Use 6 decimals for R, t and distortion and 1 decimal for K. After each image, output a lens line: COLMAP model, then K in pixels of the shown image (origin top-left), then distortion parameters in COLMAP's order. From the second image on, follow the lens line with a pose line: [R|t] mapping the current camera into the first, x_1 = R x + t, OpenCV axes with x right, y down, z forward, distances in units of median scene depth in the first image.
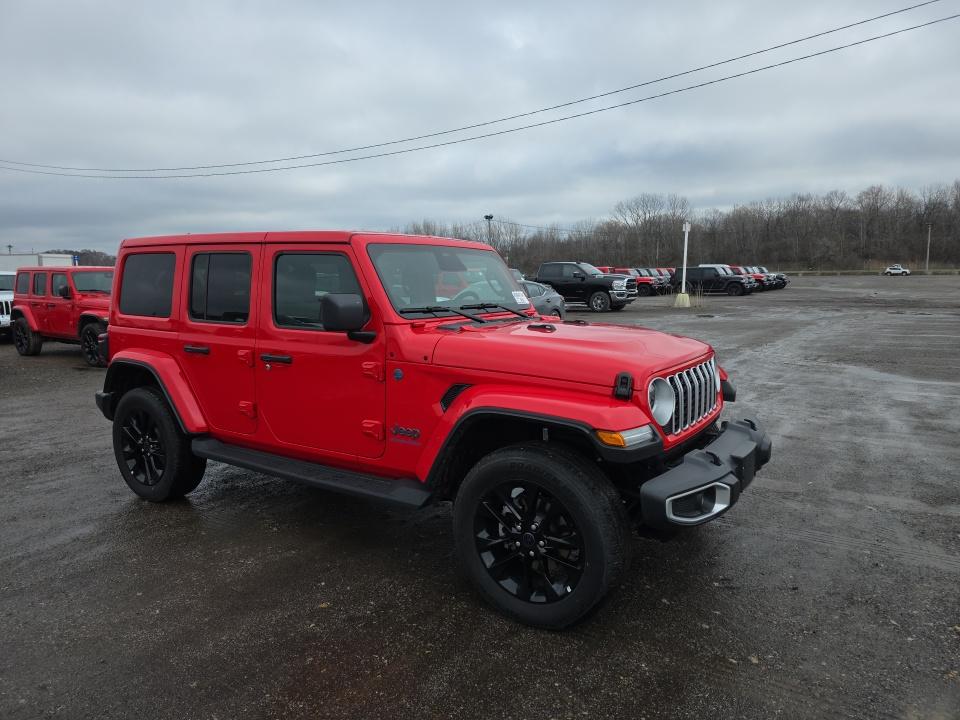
lens RADIAL K [[641.9, 0, 483.6], [0, 641.9, 374.9], [0, 0, 1]] dist [0.046380, -0.047014]
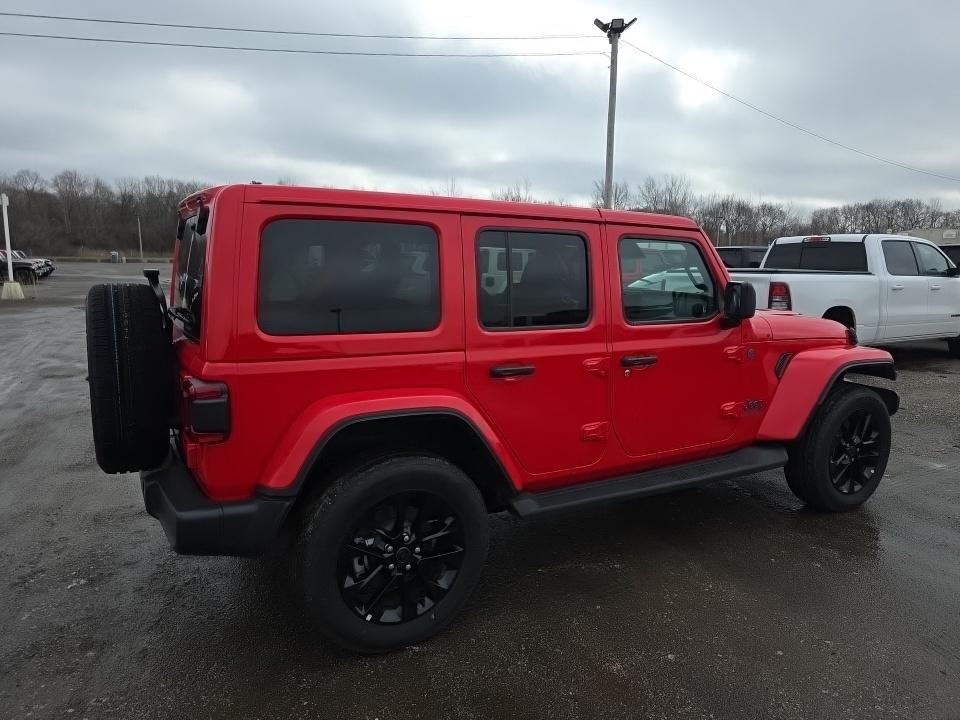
lens RADIAL K [[641.9, 0, 483.6], [0, 641.9, 374.9], [0, 0, 1]] dist [0.046380, -0.047014]
pose [[0.434795, -0.143632, 0.889001, -0.684435], [0.126623, 0.987142, 0.097559, -0.067798], [-0.891583, 0.070149, 0.447392, 0.475937]]
